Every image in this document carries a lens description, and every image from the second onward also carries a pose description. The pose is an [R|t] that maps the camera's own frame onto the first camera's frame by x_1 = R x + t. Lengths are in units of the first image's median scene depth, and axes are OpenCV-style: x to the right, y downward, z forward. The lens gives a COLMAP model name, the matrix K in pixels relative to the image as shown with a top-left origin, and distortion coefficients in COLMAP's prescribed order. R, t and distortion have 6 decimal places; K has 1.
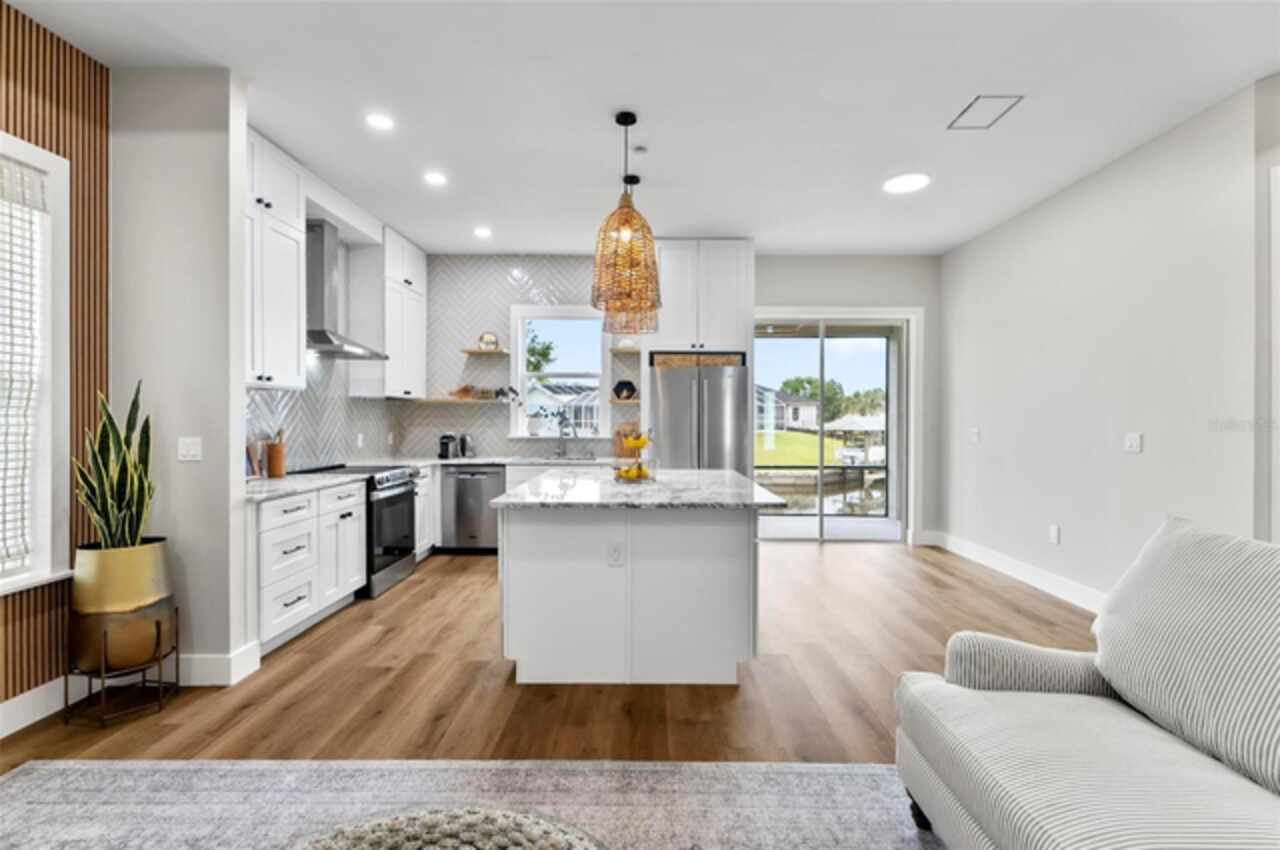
lens RADIAL K [[594.8, 0, 645.4], [0, 594.8, 419.4], [0, 0, 1]] dist [0.000474, 0.000354]
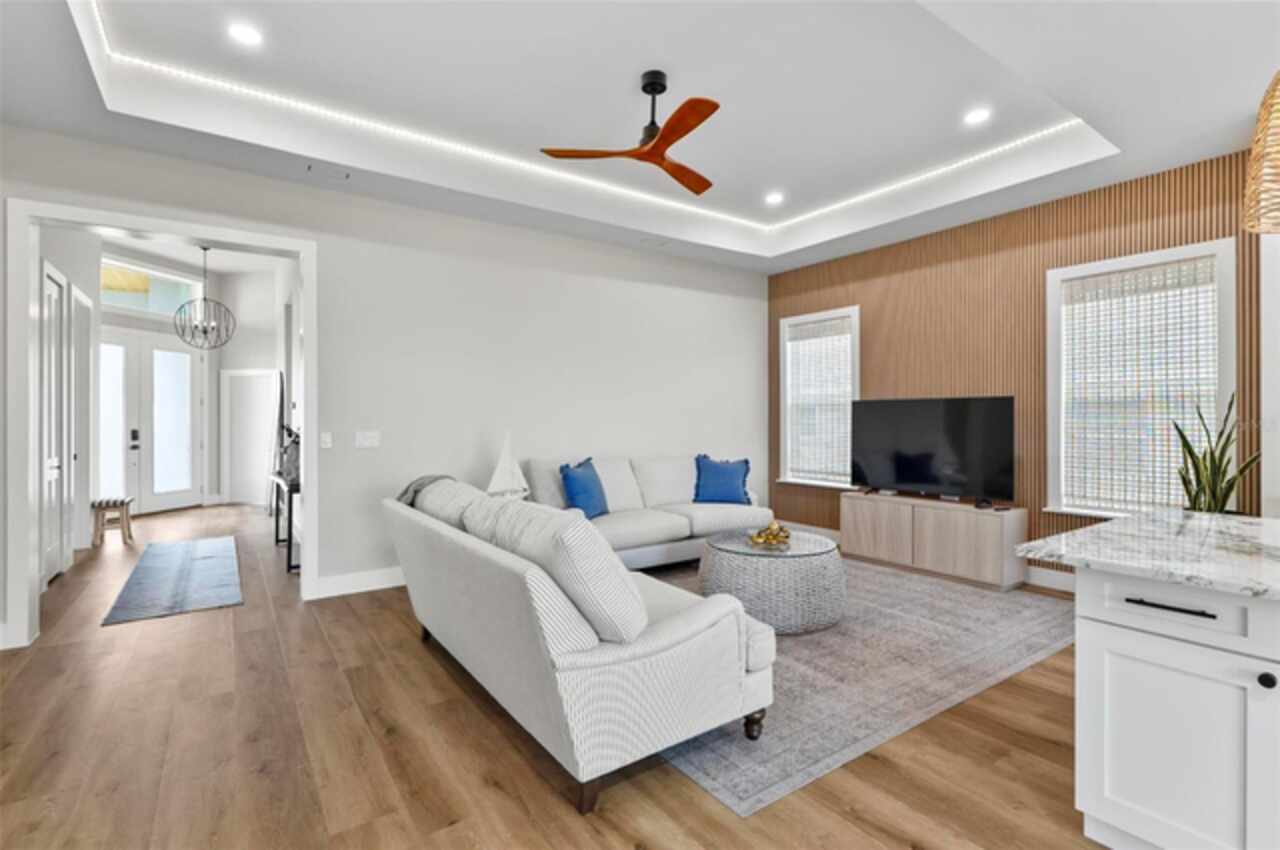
lens RADIAL K [[594.8, 0, 645.4], [0, 594.8, 419.4], [0, 0, 1]] dist [0.000474, 0.000354]
pose [[-0.805737, 0.000665, -0.592273, 0.504255], [-0.001433, 0.999994, 0.003071, -0.003758], [0.592271, 0.003323, -0.805732, 0.674454]]
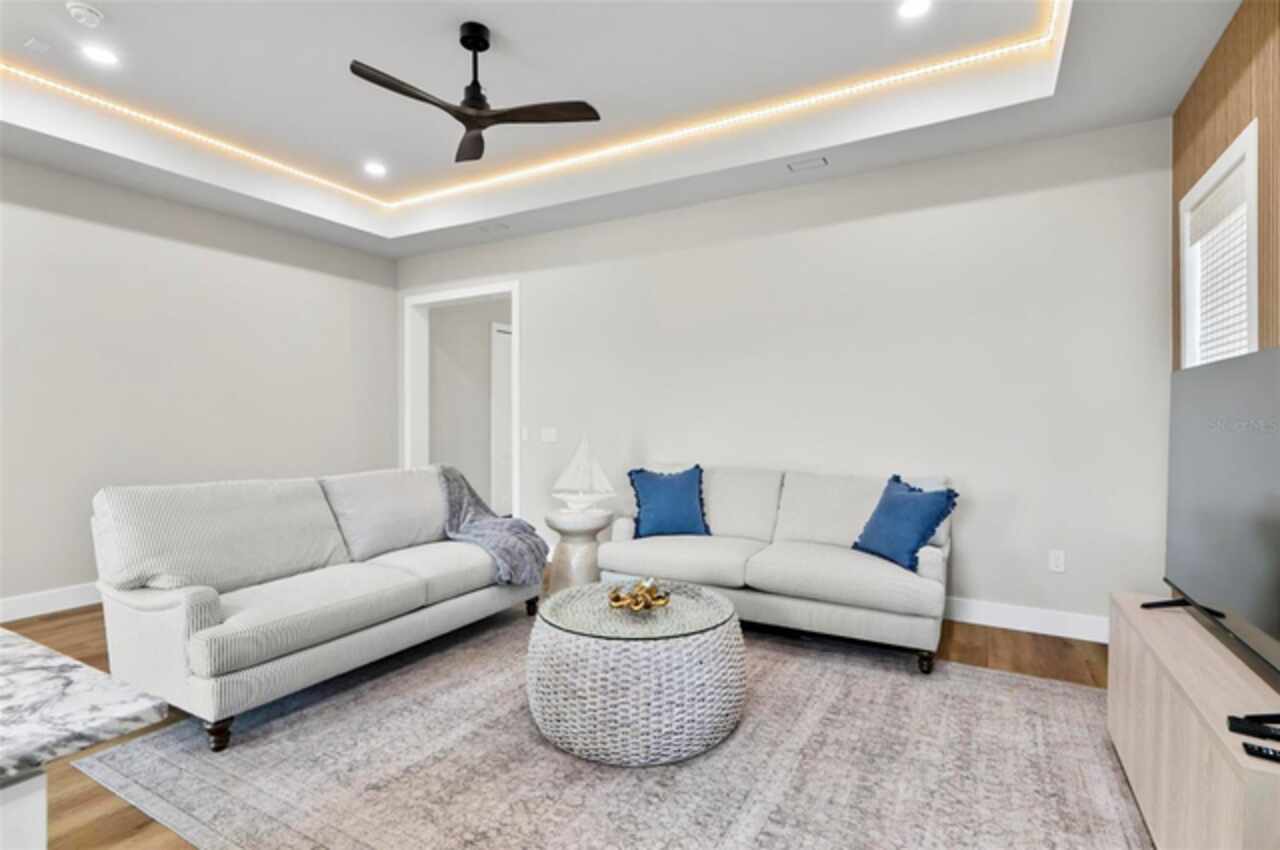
lens RADIAL K [[614.9, 0, 640.0], [0, 614.9, 425.0], [0, 0, 1]] dist [0.000025, -0.000128]
pose [[-0.880706, -0.003584, 0.473650, -0.321745], [0.002253, 0.999928, 0.011755, -0.001264], [-0.473658, 0.011420, -0.880635, 0.605302]]
